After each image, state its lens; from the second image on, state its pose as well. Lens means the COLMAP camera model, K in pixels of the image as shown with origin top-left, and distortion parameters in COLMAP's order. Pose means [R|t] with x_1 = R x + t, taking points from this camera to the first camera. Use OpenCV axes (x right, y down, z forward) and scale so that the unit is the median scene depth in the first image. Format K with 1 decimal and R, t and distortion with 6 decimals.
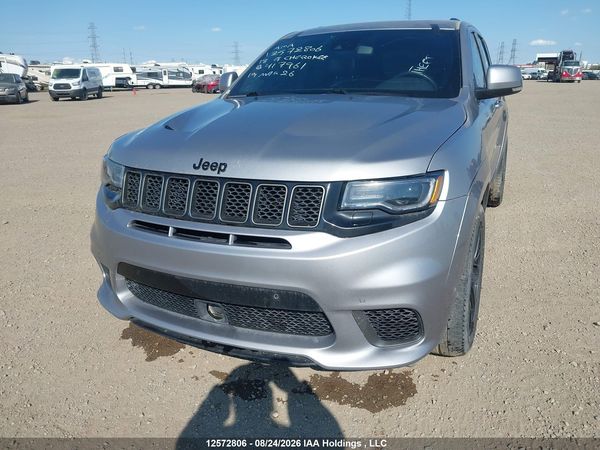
lens RADIAL K [[480.5, 0, 302.3], [0, 480.5, 215.6], [0, 0, 1]] dist [0.011429, -0.011269]
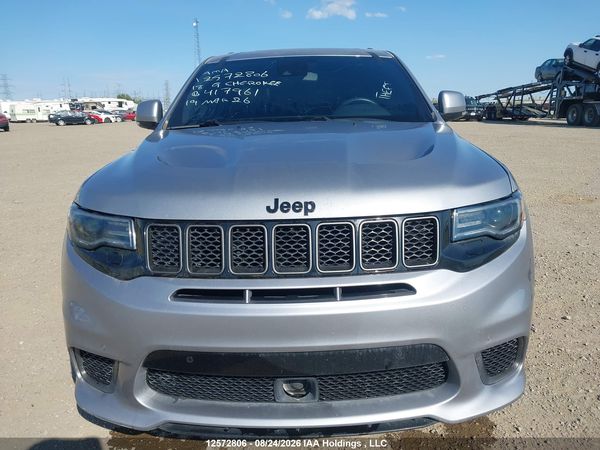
lens RADIAL K [[480.5, 0, 302.3], [0, 480.5, 215.6], [0, 0, 1]] dist [0.011429, -0.011269]
pose [[0.914302, -0.097209, 0.393194, -0.440352], [0.123791, 0.991387, -0.042756, -0.046860], [-0.385651, 0.087766, 0.918461, 0.232552]]
